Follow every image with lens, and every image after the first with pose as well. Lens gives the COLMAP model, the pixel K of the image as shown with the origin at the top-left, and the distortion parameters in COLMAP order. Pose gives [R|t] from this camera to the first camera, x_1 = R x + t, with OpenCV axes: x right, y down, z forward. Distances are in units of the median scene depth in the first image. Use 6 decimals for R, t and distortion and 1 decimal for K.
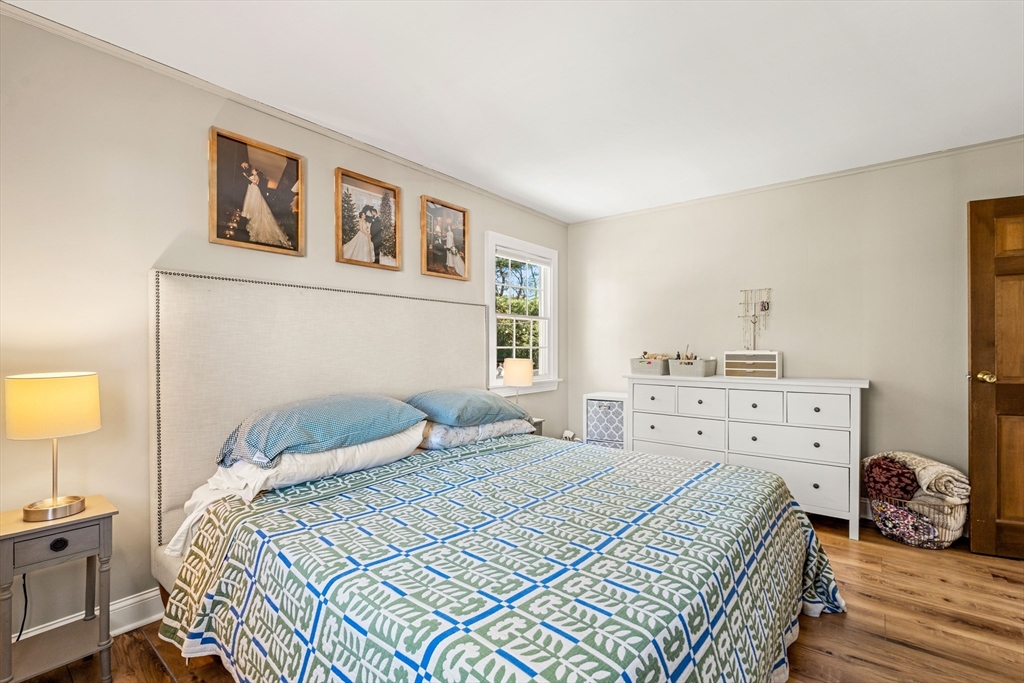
lens RADIAL K [[449.5, 0, 510.8], [0, 449.5, 342.7], [0, 0, 1]] dist [-0.003307, -0.000369]
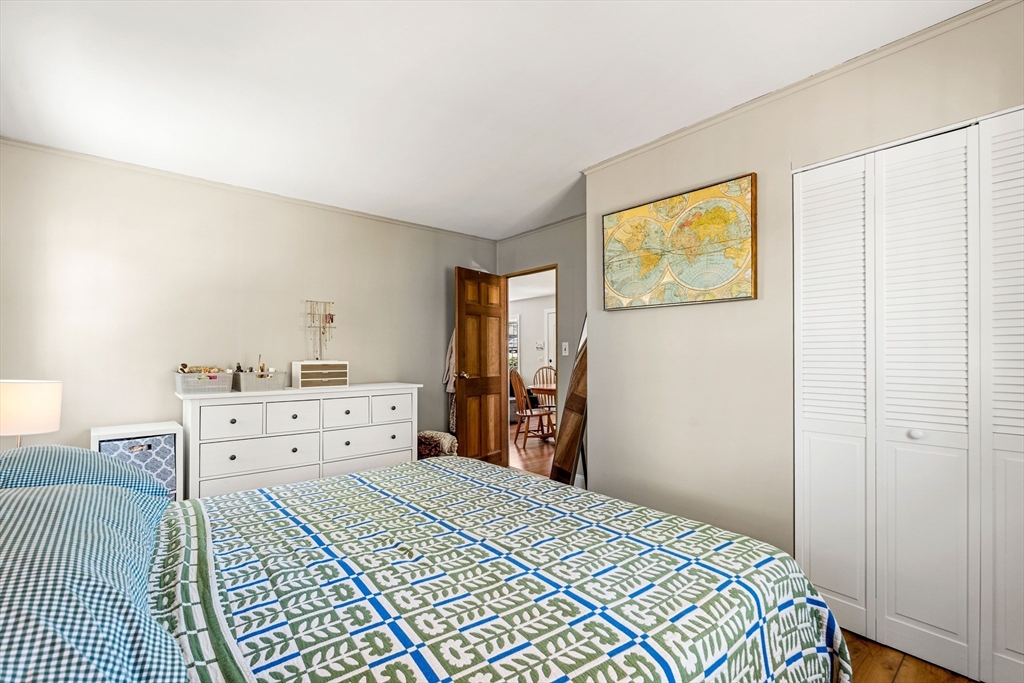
lens RADIAL K [[438.2, 0, 510.9], [0, 438.2, 349.5], [0, 0, 1]] dist [0.000586, 0.000035]
pose [[0.220932, 0.008025, 0.975256, -0.366475], [-0.011756, 0.999915, -0.005565, -0.007541], [-0.975218, -0.010235, 0.221008, 0.368012]]
